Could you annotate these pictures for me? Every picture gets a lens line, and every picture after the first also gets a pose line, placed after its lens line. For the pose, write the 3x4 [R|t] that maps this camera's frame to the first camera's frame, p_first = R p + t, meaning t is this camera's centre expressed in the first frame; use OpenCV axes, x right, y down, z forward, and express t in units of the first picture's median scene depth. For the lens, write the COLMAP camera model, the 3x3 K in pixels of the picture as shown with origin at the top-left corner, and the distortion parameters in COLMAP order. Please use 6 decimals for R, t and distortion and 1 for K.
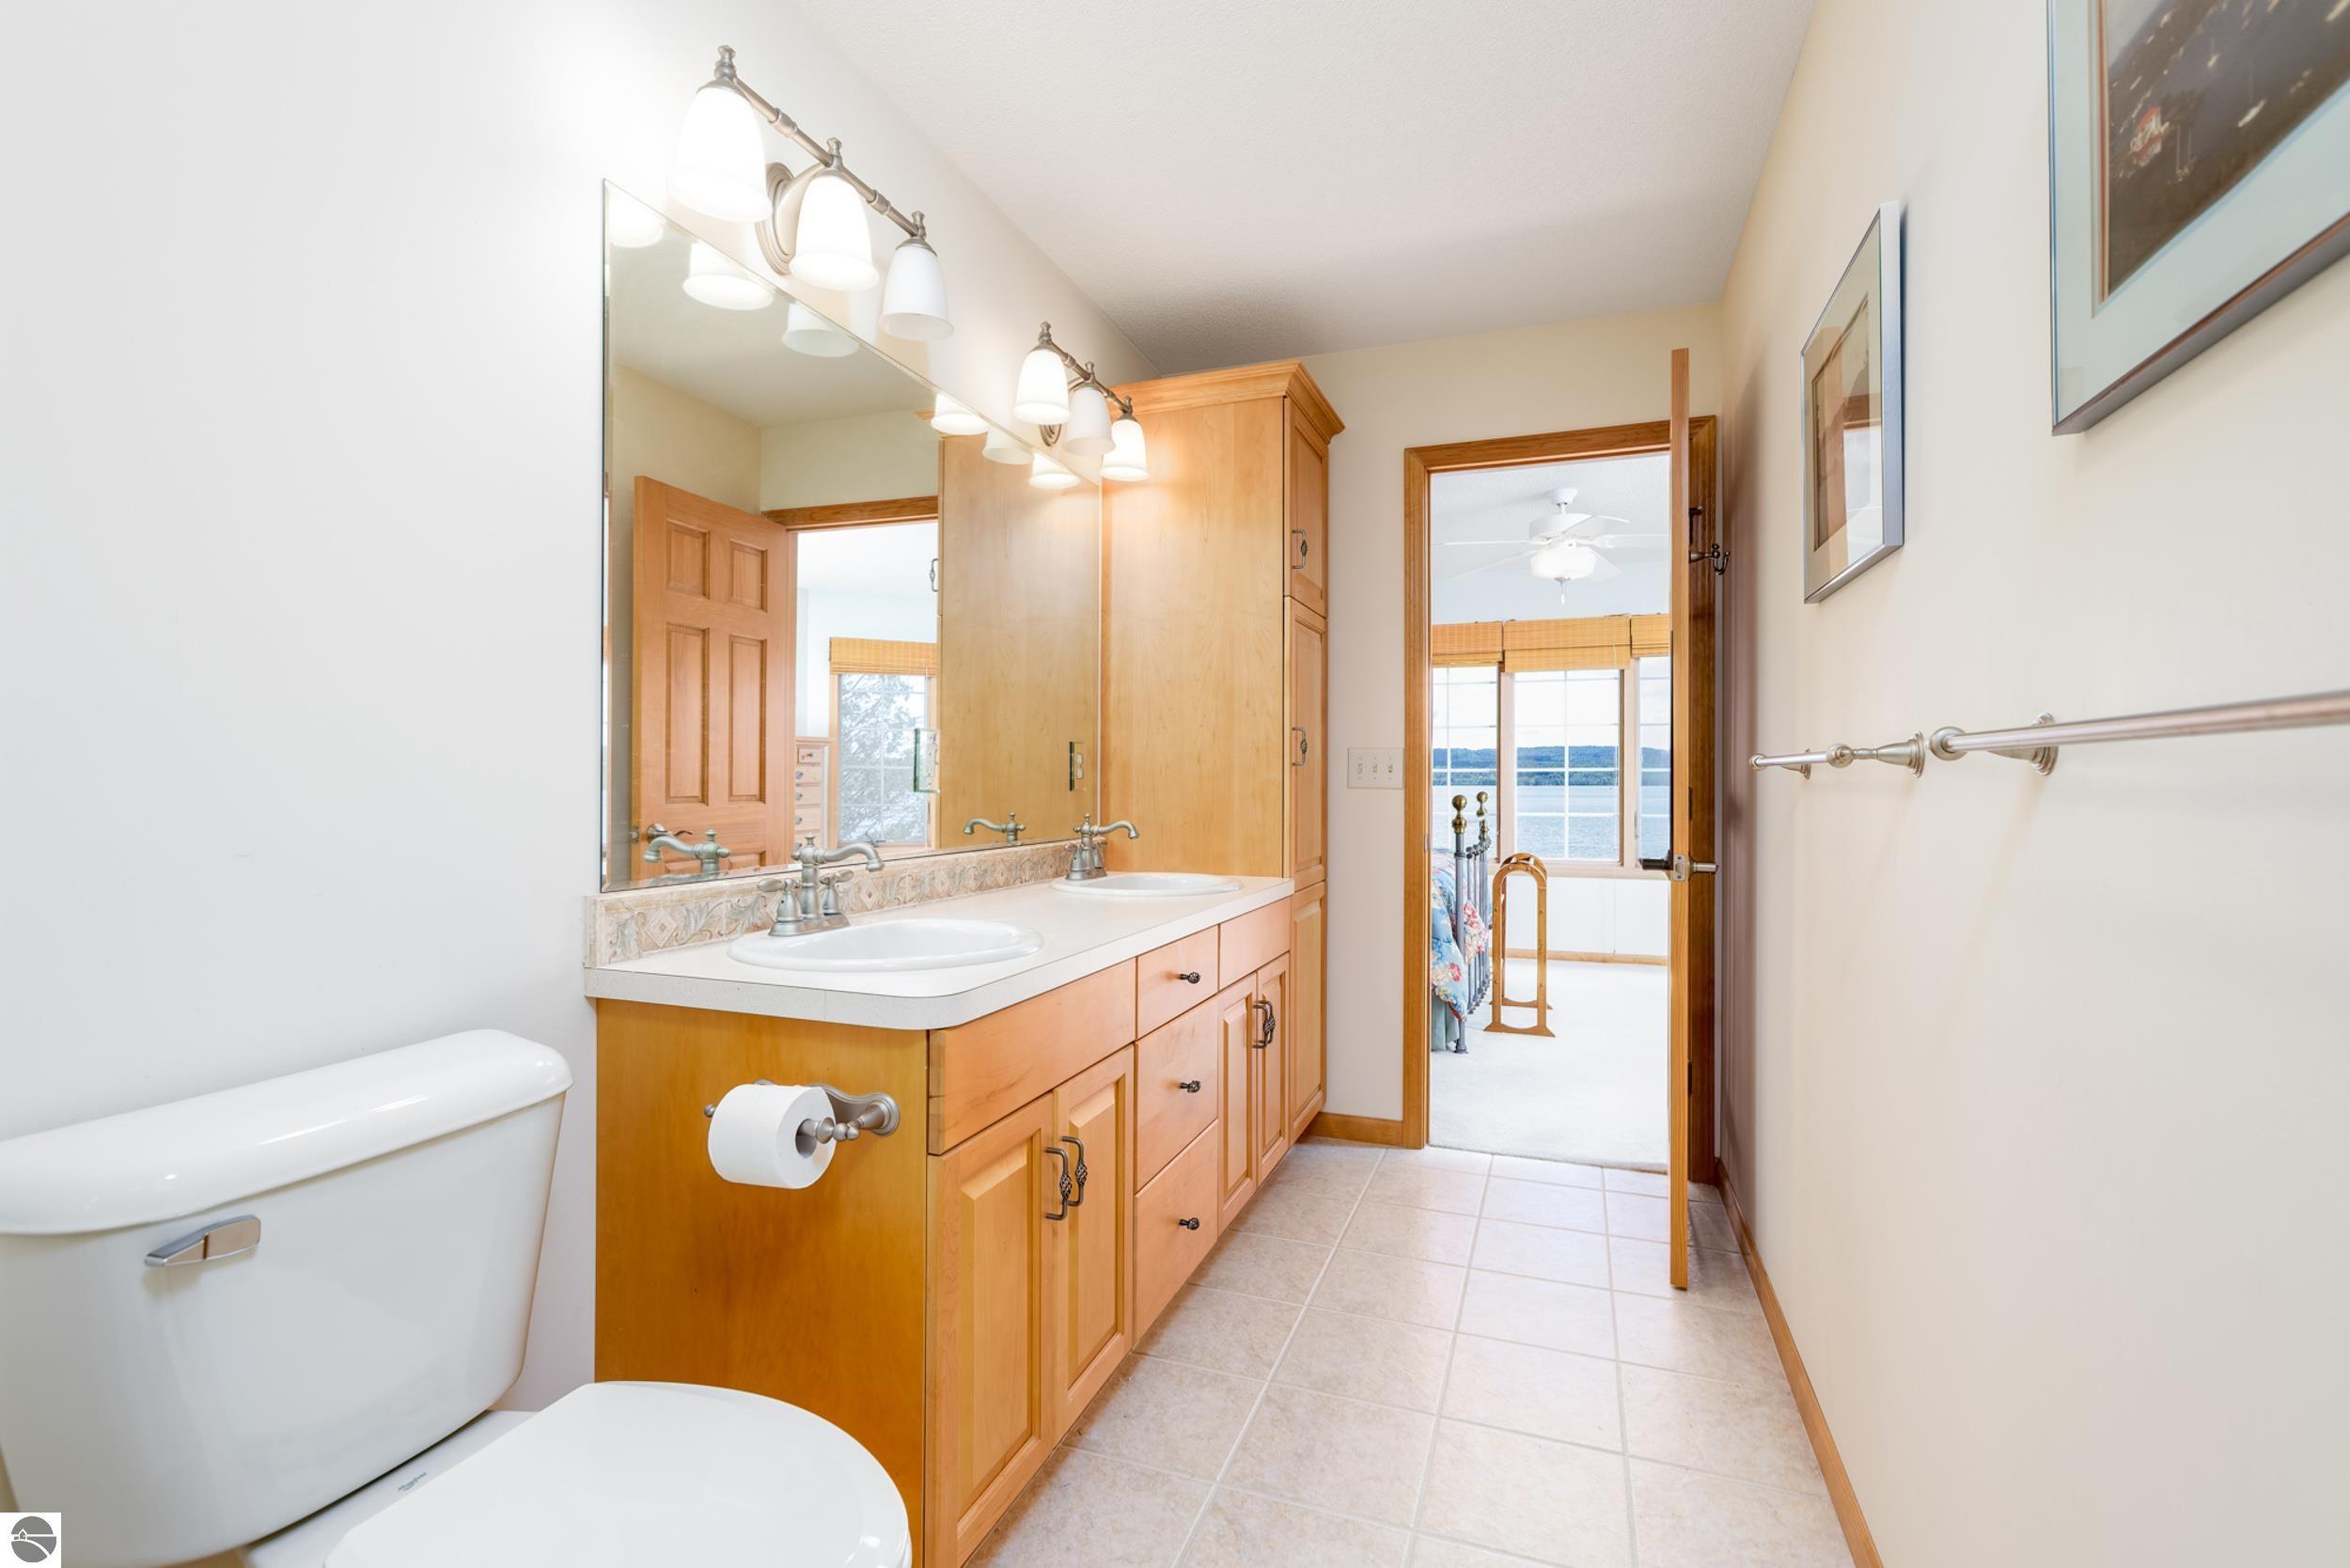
lens RADIAL K [[1068.7, 0, 1187.2], [0, 1068.7, 775.1], [0, 0, 1]] dist [0.003277, 0.000259]
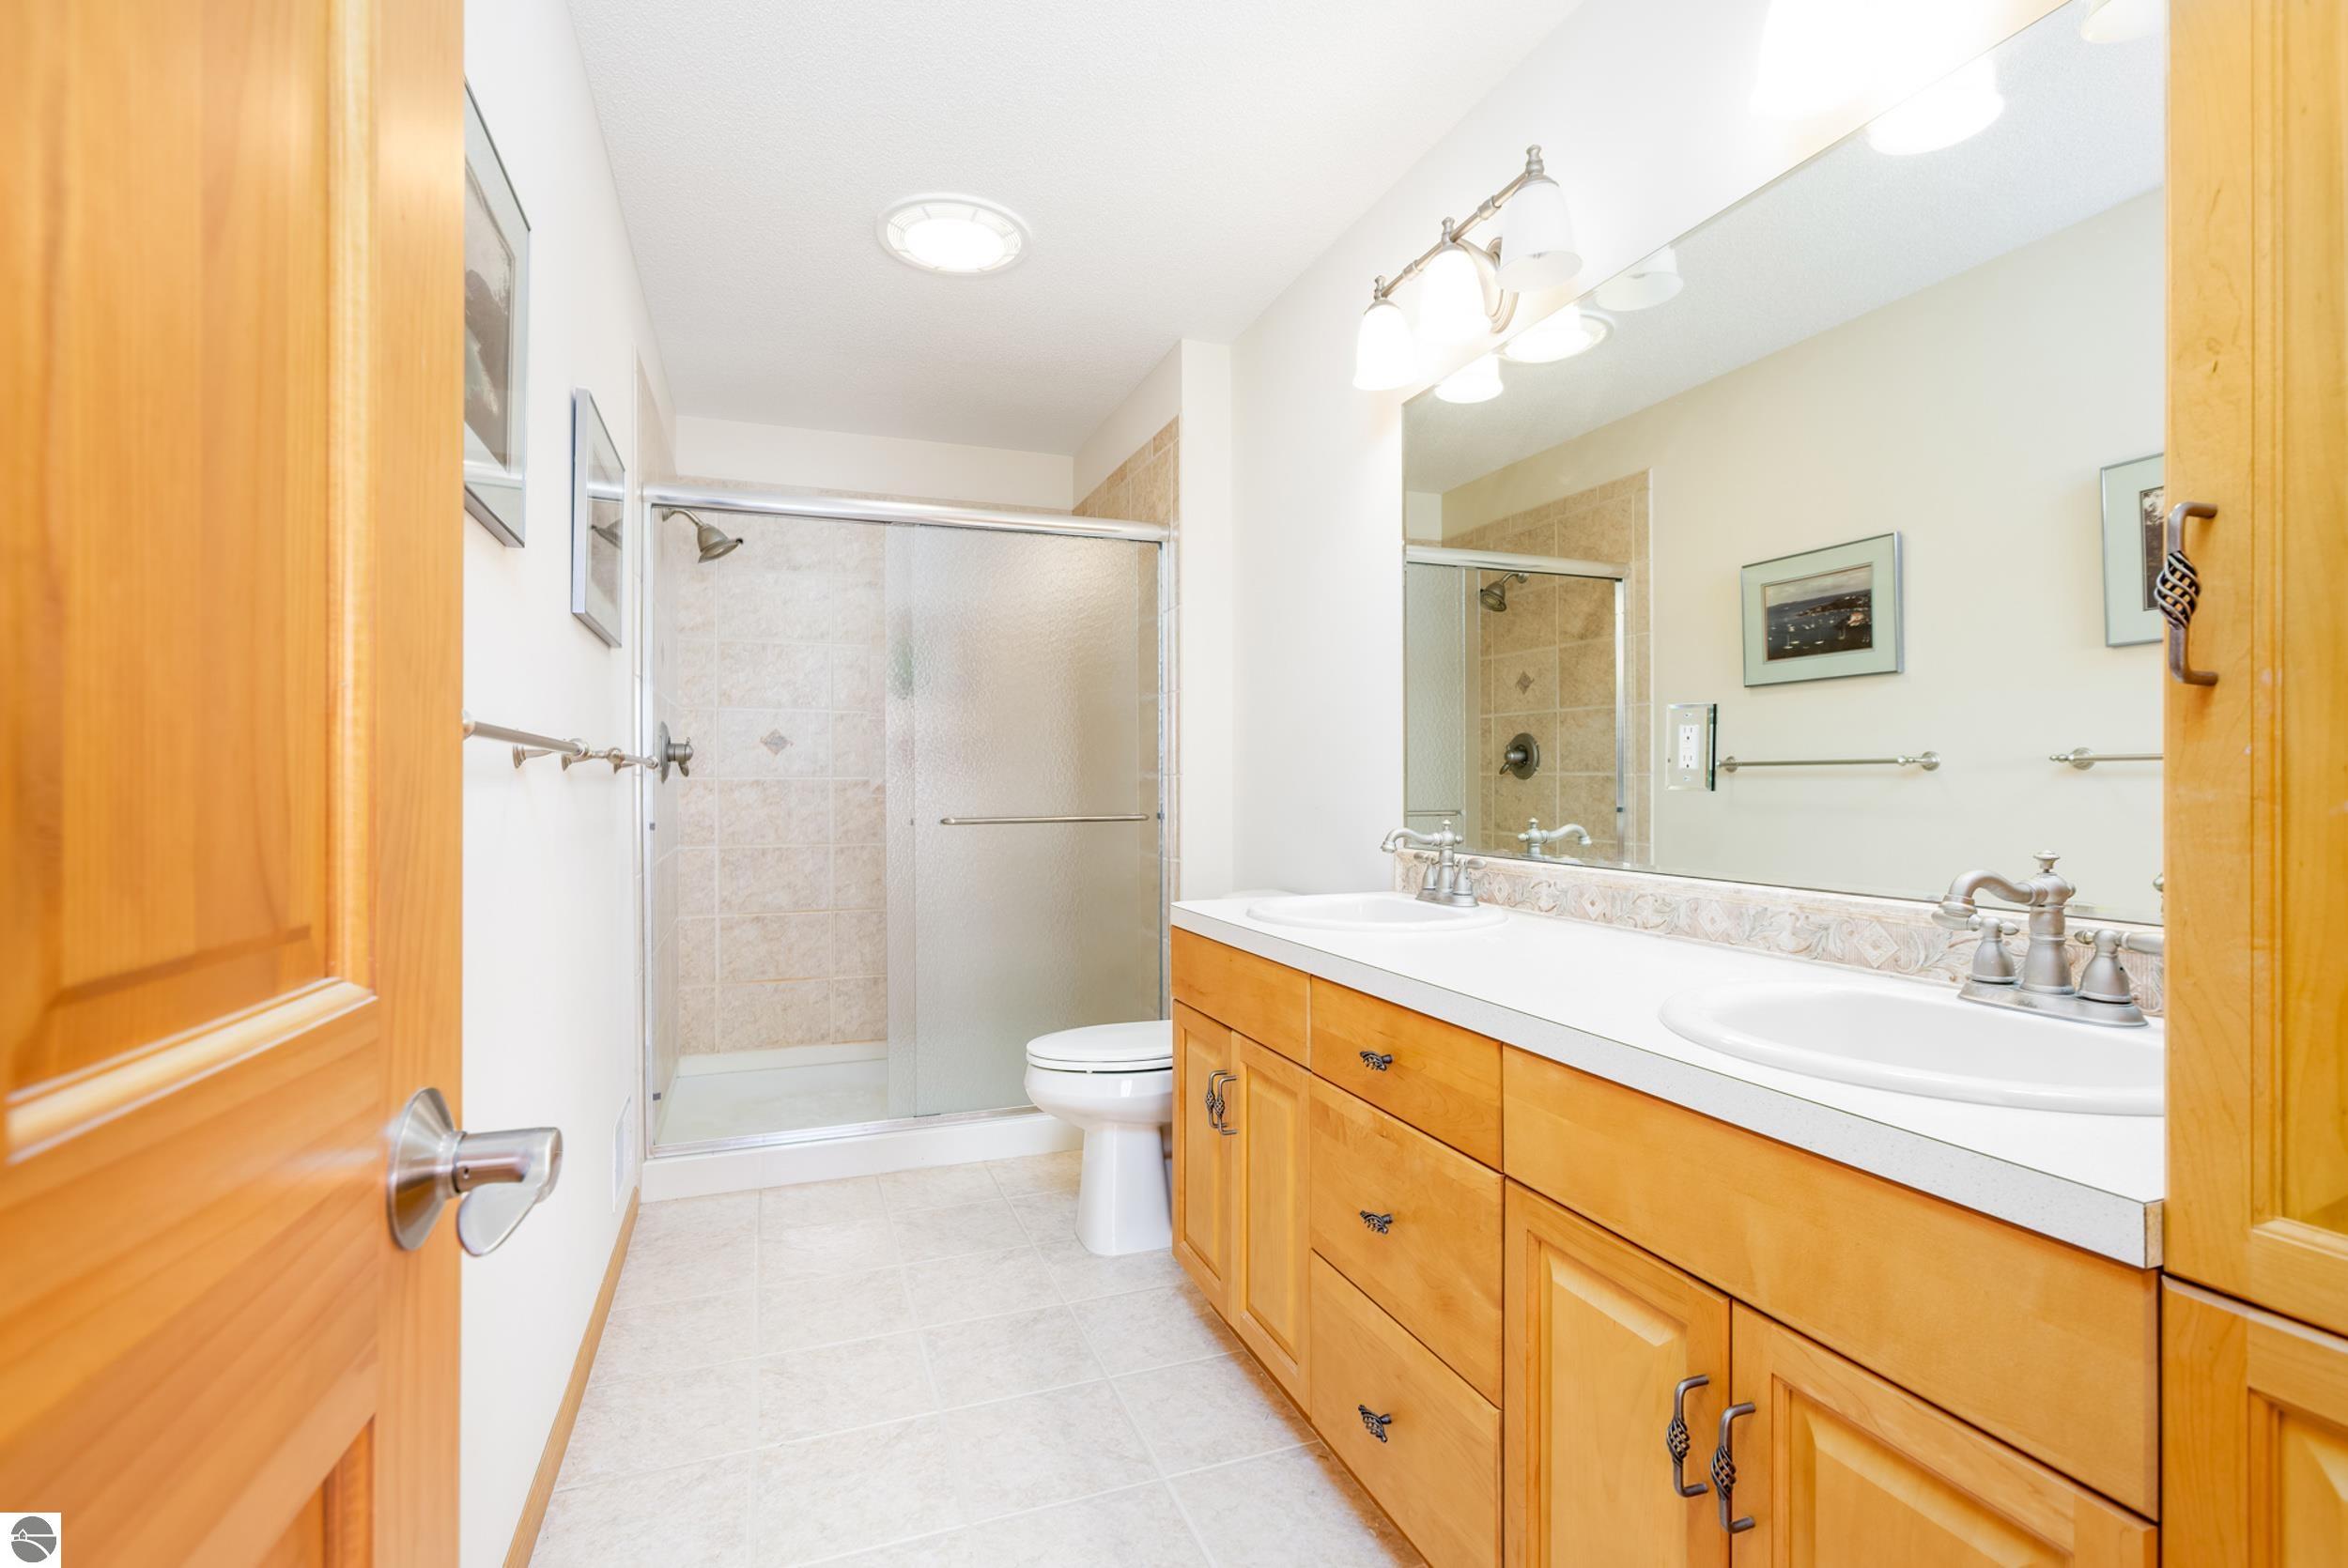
lens RADIAL K [[1067.6, 0, 1176.8], [0, 1067.6, 782.7], [0, 0, 1]] dist [0.003277, 0.000259]
pose [[-0.763841, -0.004574, -0.645388, 0.519564], [0.002347, 0.999949, -0.009864, 0.018293], [0.645400, -0.009049, -0.763791, 1.385935]]
